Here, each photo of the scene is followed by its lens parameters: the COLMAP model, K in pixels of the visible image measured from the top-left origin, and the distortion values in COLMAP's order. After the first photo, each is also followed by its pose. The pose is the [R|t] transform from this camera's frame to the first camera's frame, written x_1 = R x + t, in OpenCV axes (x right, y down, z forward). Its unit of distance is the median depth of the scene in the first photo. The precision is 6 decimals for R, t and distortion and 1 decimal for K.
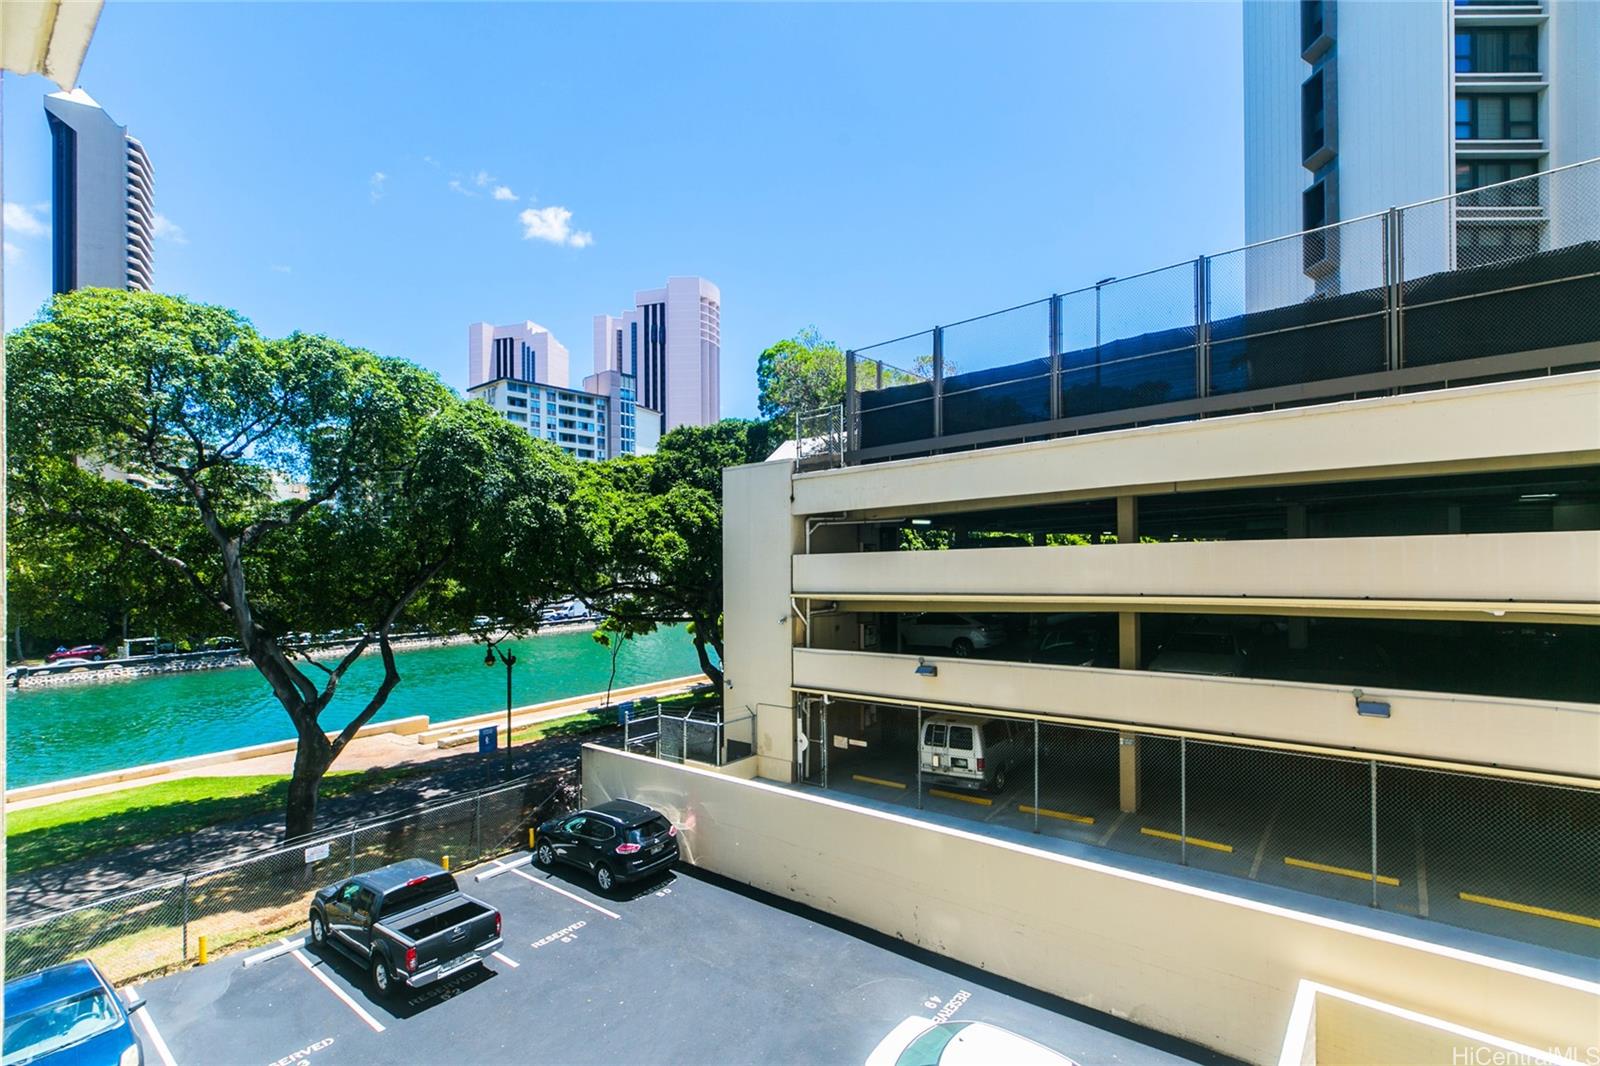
lens RADIAL K [[727.2, 0, 801.4], [0, 727.2, 560.6], [0, 0, 1]] dist [0.018333, -0.013498]
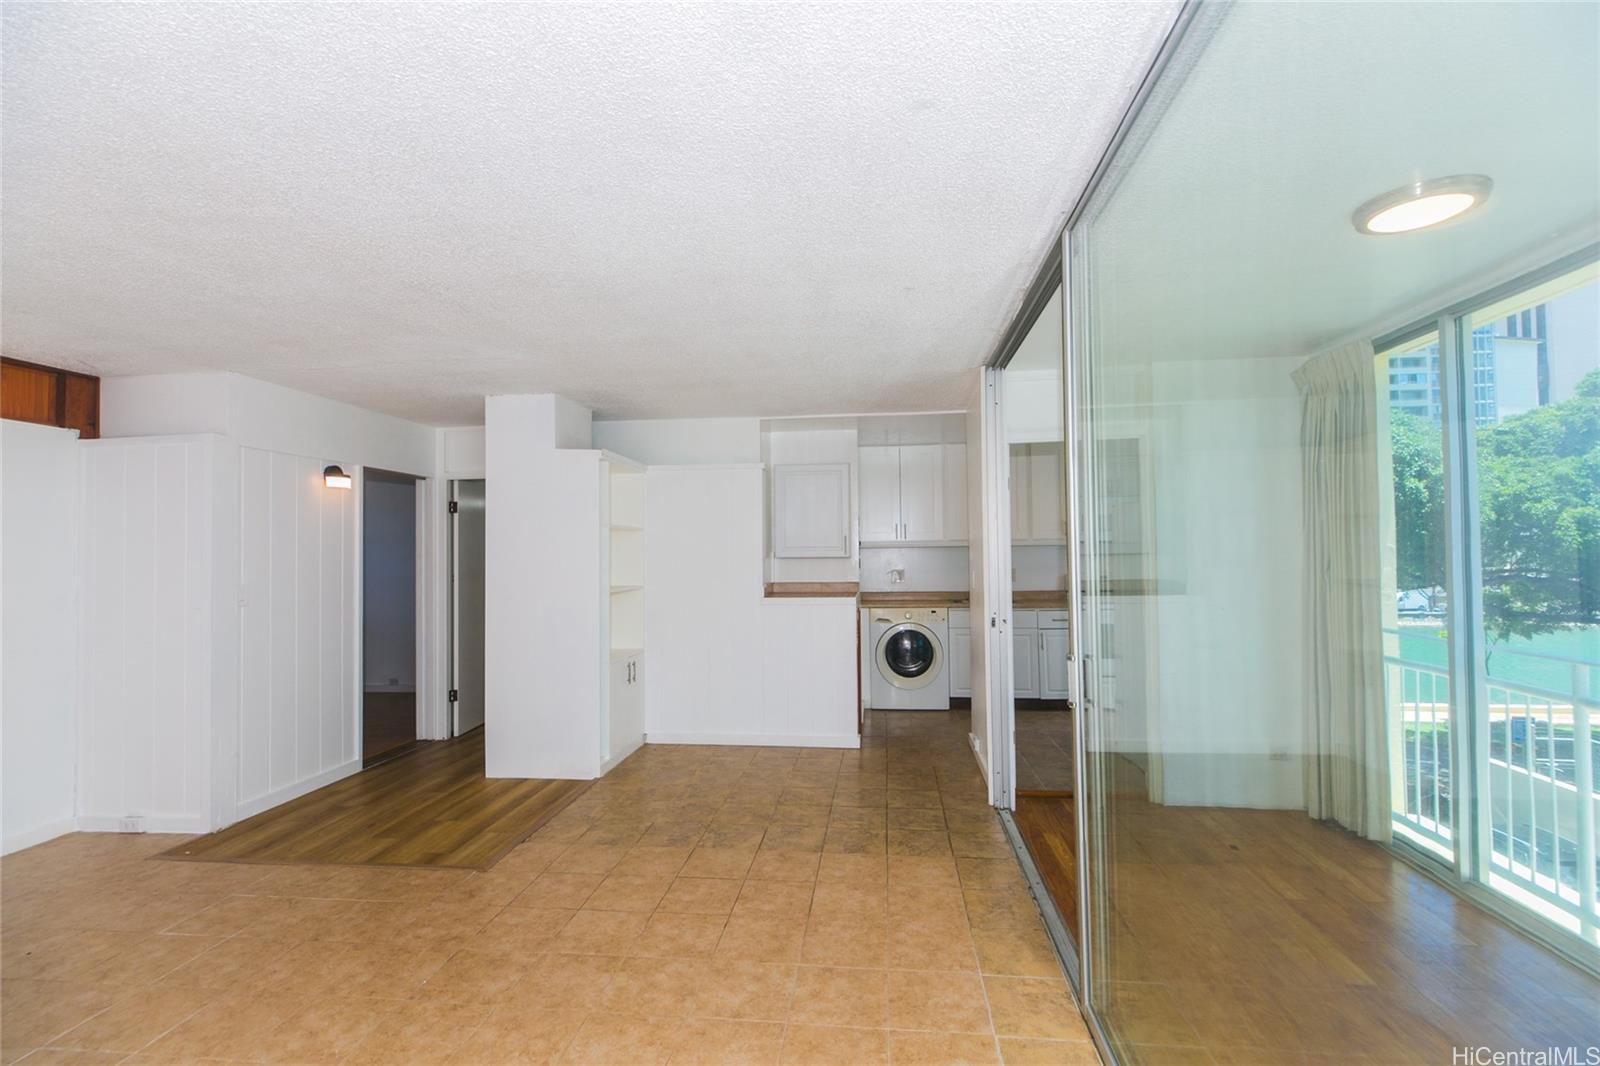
lens RADIAL K [[705.1, 0, 797.5], [0, 705.1, 531.9], [0, 0, 1]] dist [0.001531, -0.000728]
pose [[0.543246, -0.000915, -0.839573, -0.015711], [-0.006542, 0.999964, -0.005323, -0.002691], [0.839548, 0.008384, 0.543221, -0.123137]]
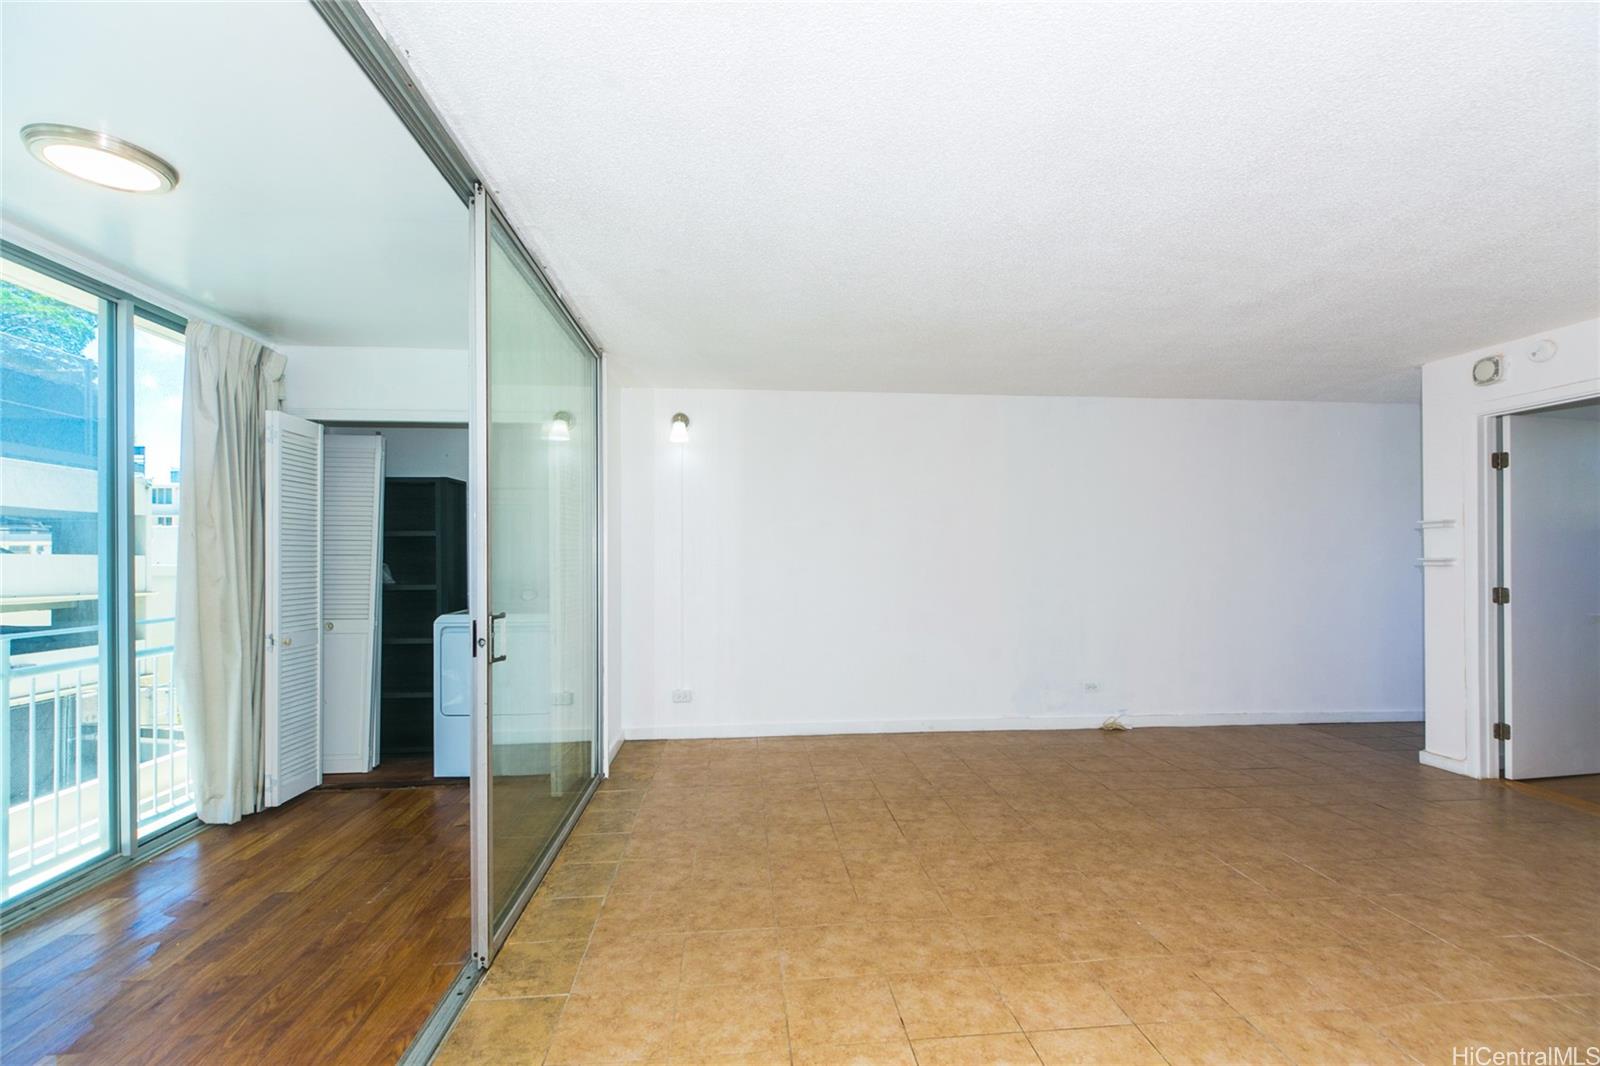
lens RADIAL K [[727.2, 0, 801.4], [0, 727.2, 560.6], [0, 0, 1]] dist [0.018333, -0.013498]
pose [[-0.709076, 0.036240, 0.704200, -0.160083], [0.029450, 0.999329, -0.021774, 0.008574], [-0.704516, 0.005299, -0.709668, -0.011344]]
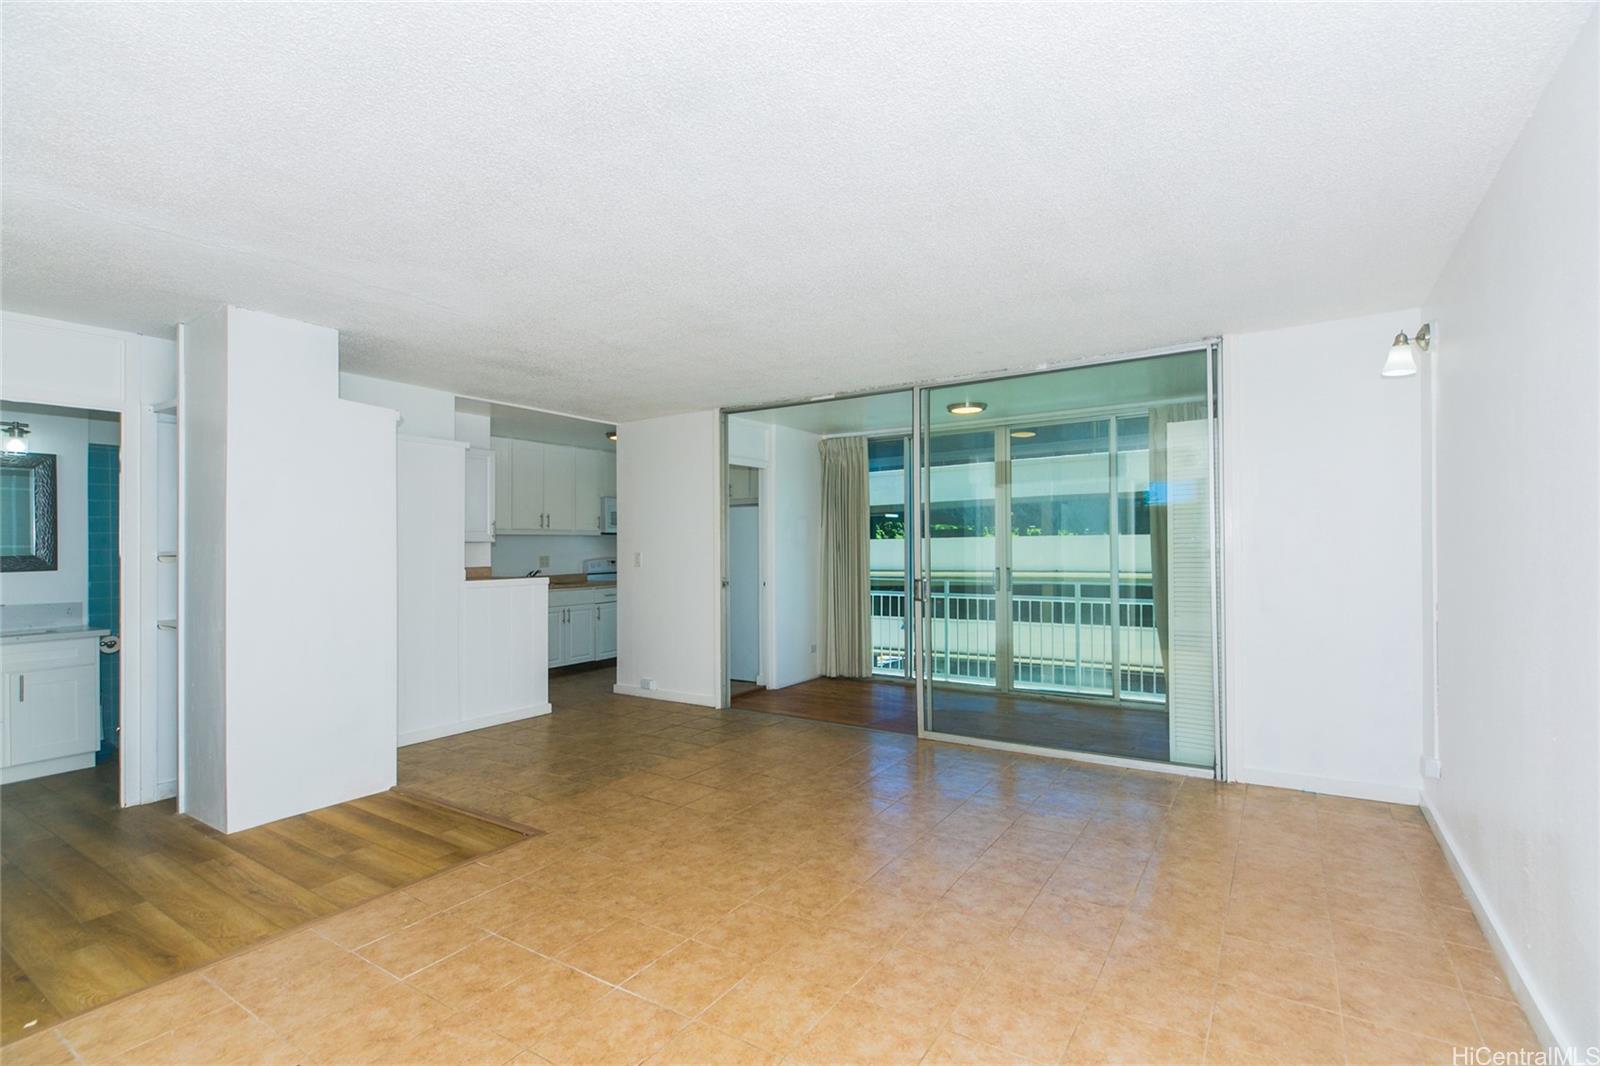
lens RADIAL K [[733.8, 0, 821.7], [0, 733.8, 541.7], [0, 0, 1]] dist [0.018568, -0.009699]
pose [[0.993082, 0.023358, 0.115073, -0.119129], [-0.021902, 0.999663, -0.013901, 0.005129], [-0.115359, 0.011285, 0.993260, -0.241756]]
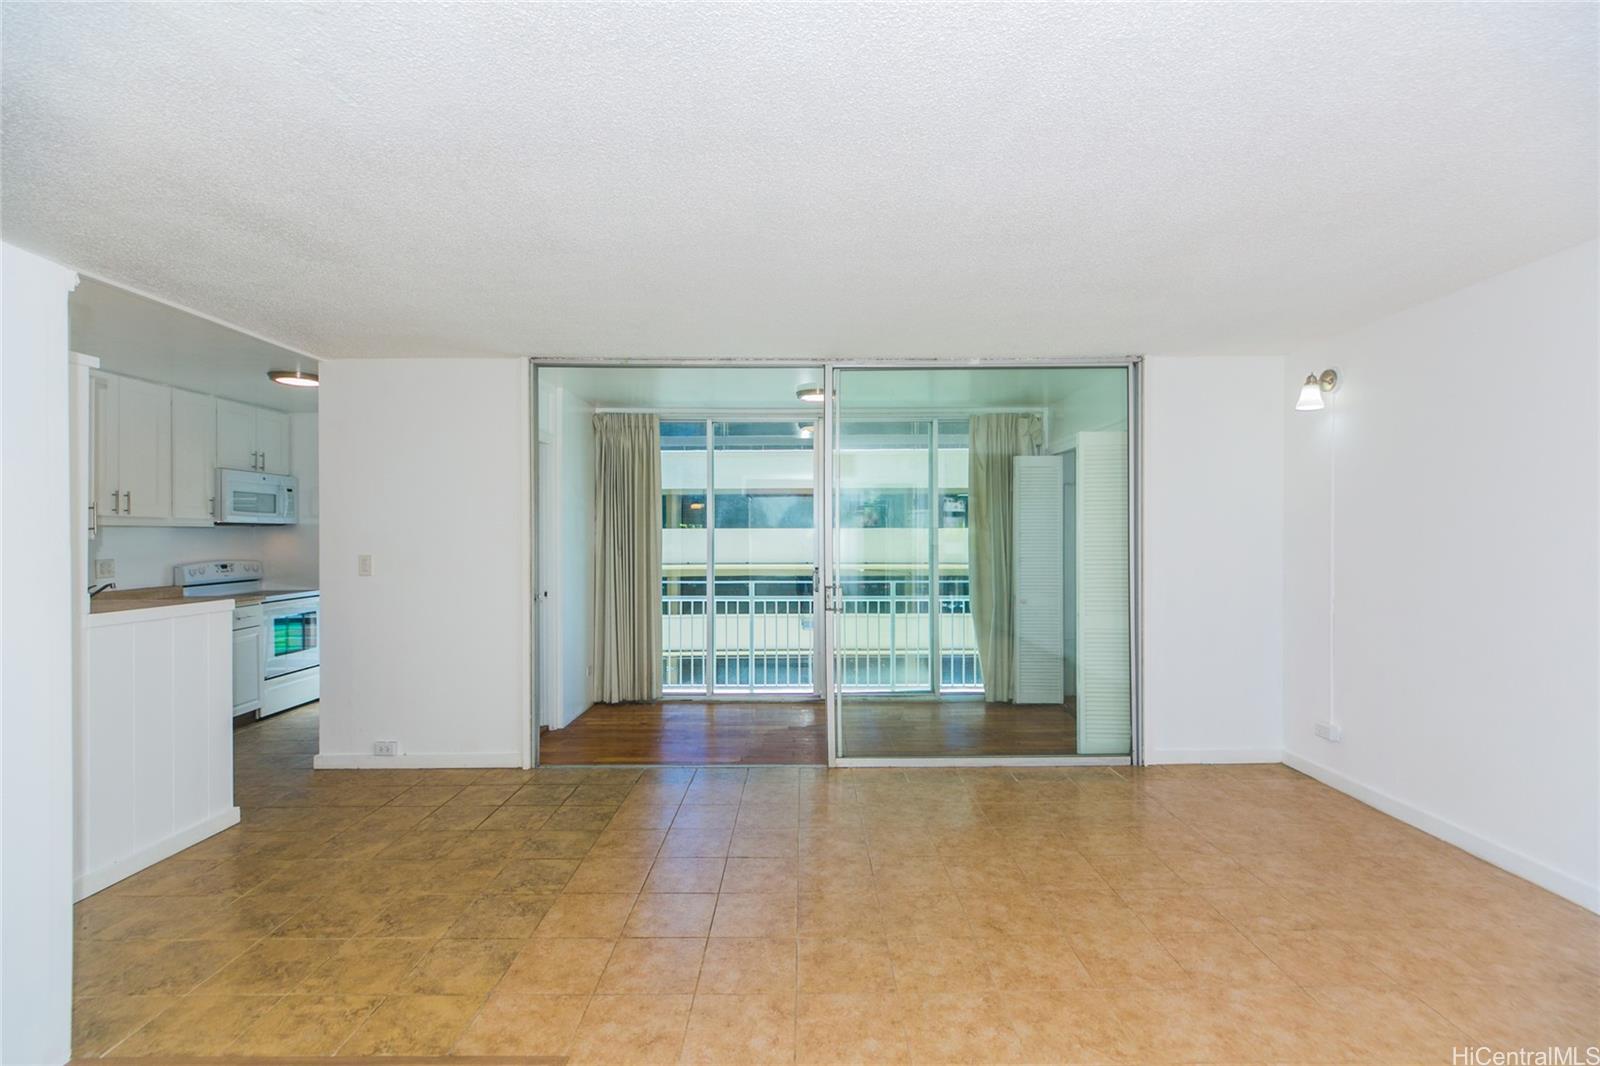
lens RADIAL K [[725.4, 0, 806.2], [0, 725.4, 537.9], [0, 0, 1]] dist [0.020608, -0.014101]
pose [[0.773275, 0.026519, 0.633516, -0.183150], [-0.019359, 0.999647, -0.018216, 0.003878], [-0.633775, 0.001822, 0.773515, -0.176592]]
